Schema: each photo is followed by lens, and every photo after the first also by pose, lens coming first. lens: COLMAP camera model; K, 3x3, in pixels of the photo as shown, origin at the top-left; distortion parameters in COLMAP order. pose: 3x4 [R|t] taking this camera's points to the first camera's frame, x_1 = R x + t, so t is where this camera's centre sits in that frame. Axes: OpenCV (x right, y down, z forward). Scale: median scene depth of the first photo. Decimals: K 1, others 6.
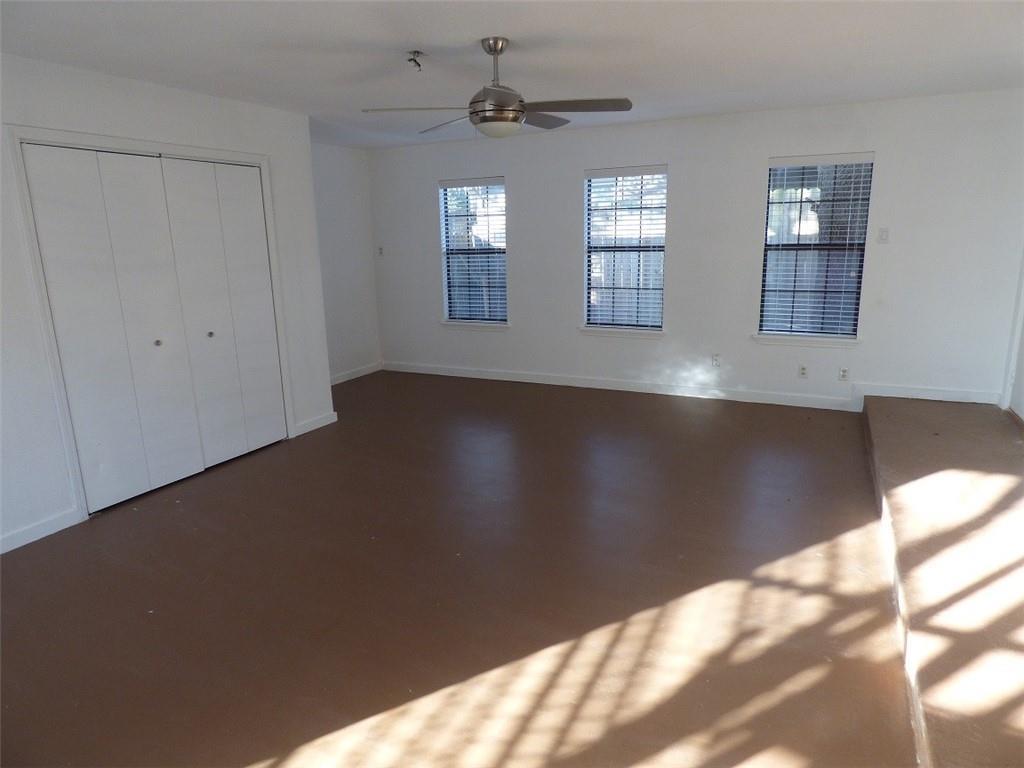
lens RADIAL K [[628.5, 0, 512.9], [0, 628.5, 381.0], [0, 0, 1]] dist [-0.003370, -0.003543]
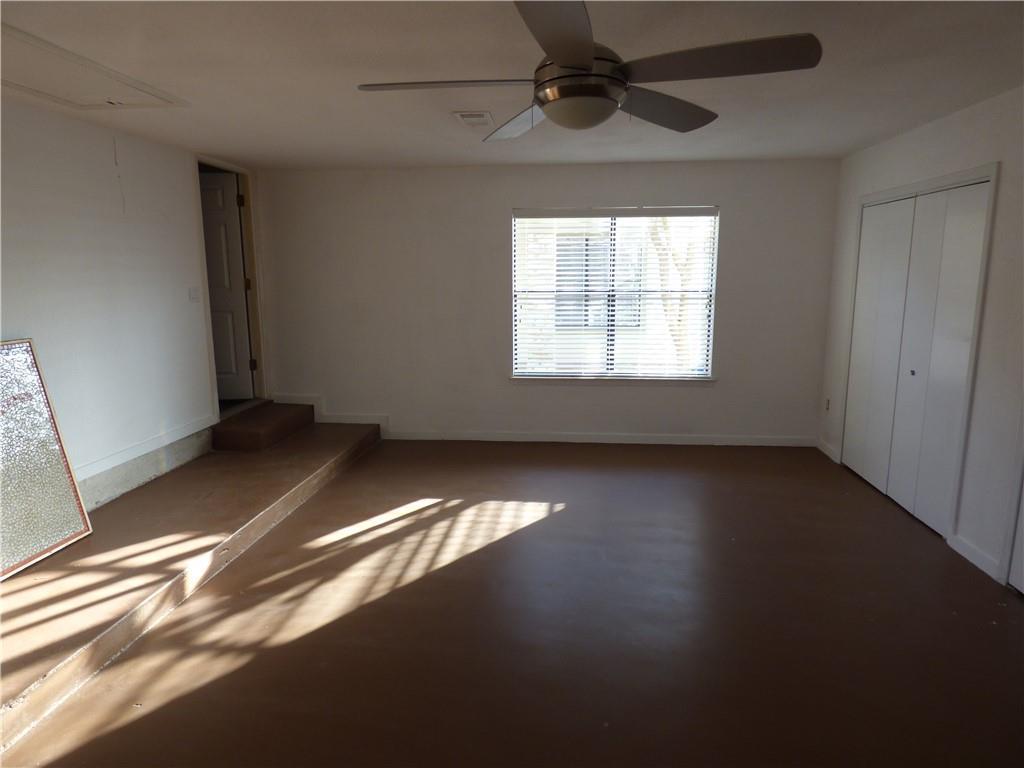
lens RADIAL K [[628.5, 0, 512.4], [0, 628.5, 384.3], [0, 0, 1]] dist [-0.003370, -0.003543]
pose [[-0.937874, 0.085241, -0.336342, 0.371335], [-0.057777, 0.917454, 0.393624, -0.544900], [0.342131, 0.388603, -0.855531, 2.170069]]
